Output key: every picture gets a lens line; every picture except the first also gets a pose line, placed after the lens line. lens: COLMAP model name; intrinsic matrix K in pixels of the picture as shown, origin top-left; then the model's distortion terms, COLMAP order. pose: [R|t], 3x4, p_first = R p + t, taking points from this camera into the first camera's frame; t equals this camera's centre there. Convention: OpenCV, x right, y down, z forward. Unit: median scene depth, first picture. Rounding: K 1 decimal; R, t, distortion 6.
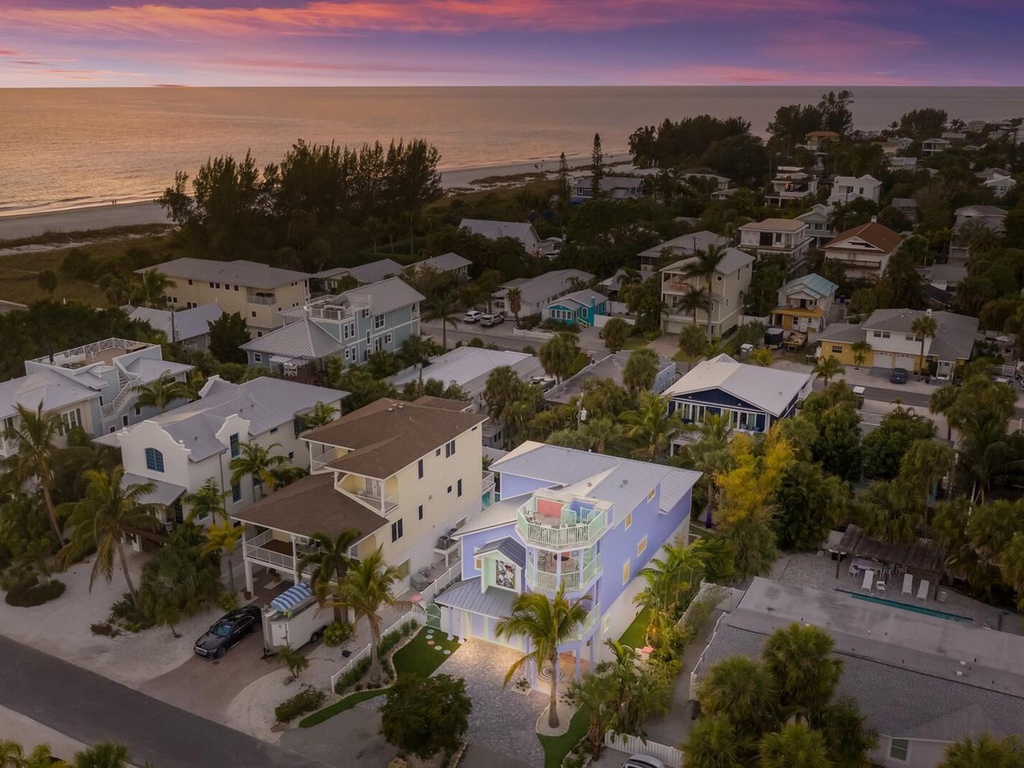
lens RADIAL K [[908.4, 0, 512.0], [0, 908.4, 384.0], [0, 0, 1]] dist [-0.007964, -0.007234]
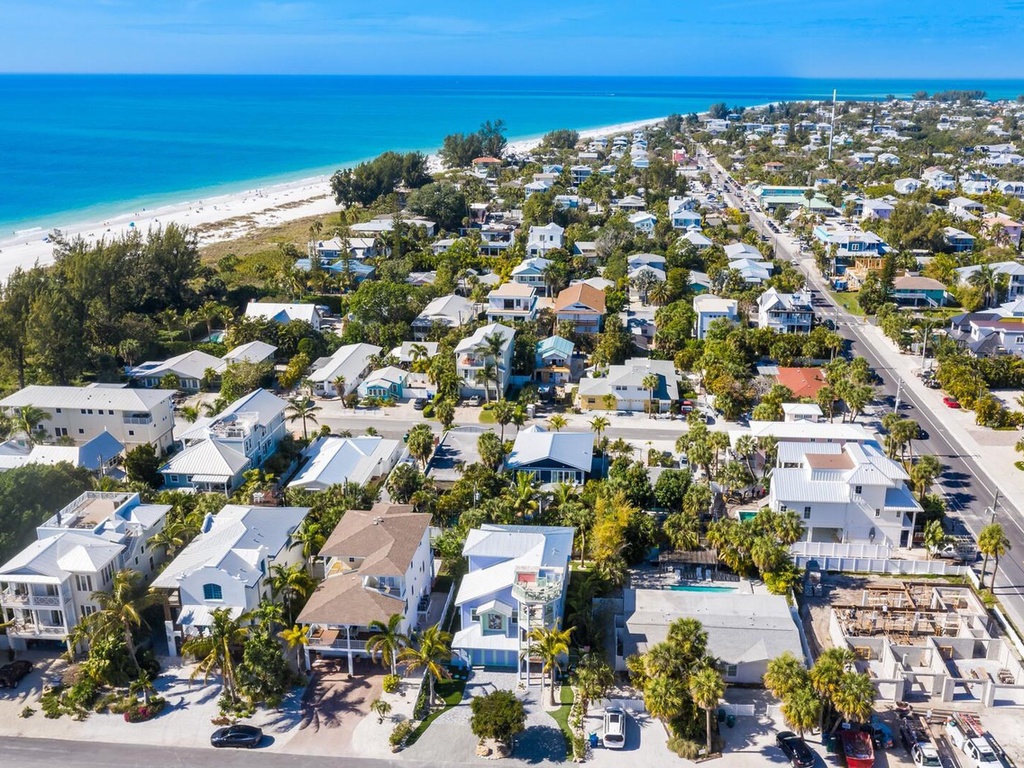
lens RADIAL K [[908.4, 0, 512.0], [0, 908.4, 384.0], [0, 0, 1]] dist [-0.007964, -0.007234]
pose [[0.923970, -0.121206, 0.362751, -0.244064], [0.113962, 0.992623, 0.041390, -0.128990], [-0.365092, 0.003097, 0.930966, -0.237859]]
